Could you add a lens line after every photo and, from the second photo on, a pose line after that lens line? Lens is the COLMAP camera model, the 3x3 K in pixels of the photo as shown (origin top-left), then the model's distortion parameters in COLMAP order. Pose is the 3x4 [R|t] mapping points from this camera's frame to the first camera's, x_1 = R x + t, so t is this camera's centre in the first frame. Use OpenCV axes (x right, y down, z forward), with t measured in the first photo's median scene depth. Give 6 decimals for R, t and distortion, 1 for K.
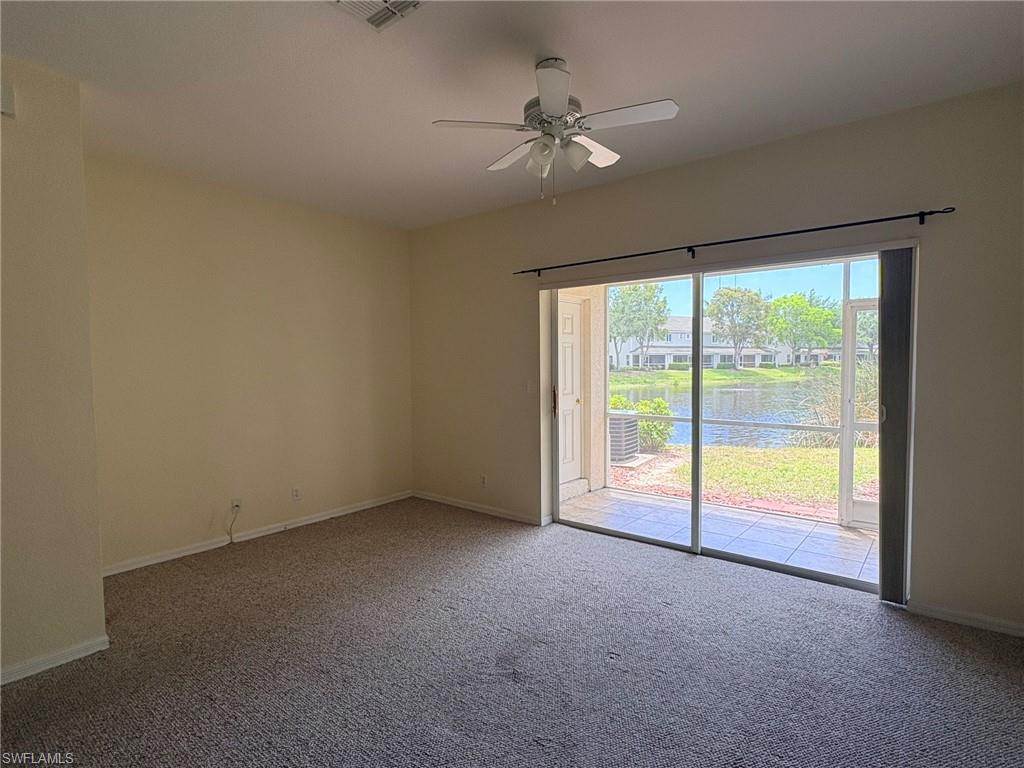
lens RADIAL K [[543.4, 0, 516.1], [0, 543.4, 384.9], [0, 0, 1]] dist [0.001828, 0.000181]
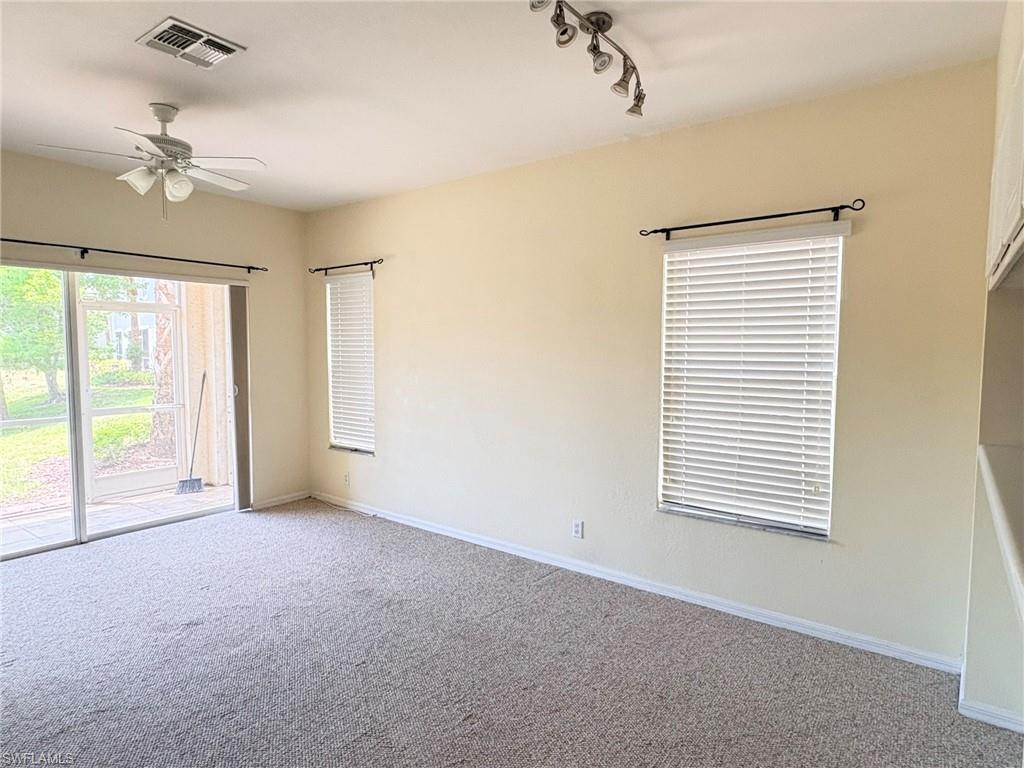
lens RADIAL K [[583.5, 0, 512.0], [0, 583.5, 384.0], [0, 0, 1]] dist [-0.001214, -0.000384]
pose [[-0.031616, -0.045671, 0.998456, -1.037295], [0.050902, 0.997586, 0.047243, -0.003543], [-0.998203, 0.052317, -0.029215, 0.267663]]
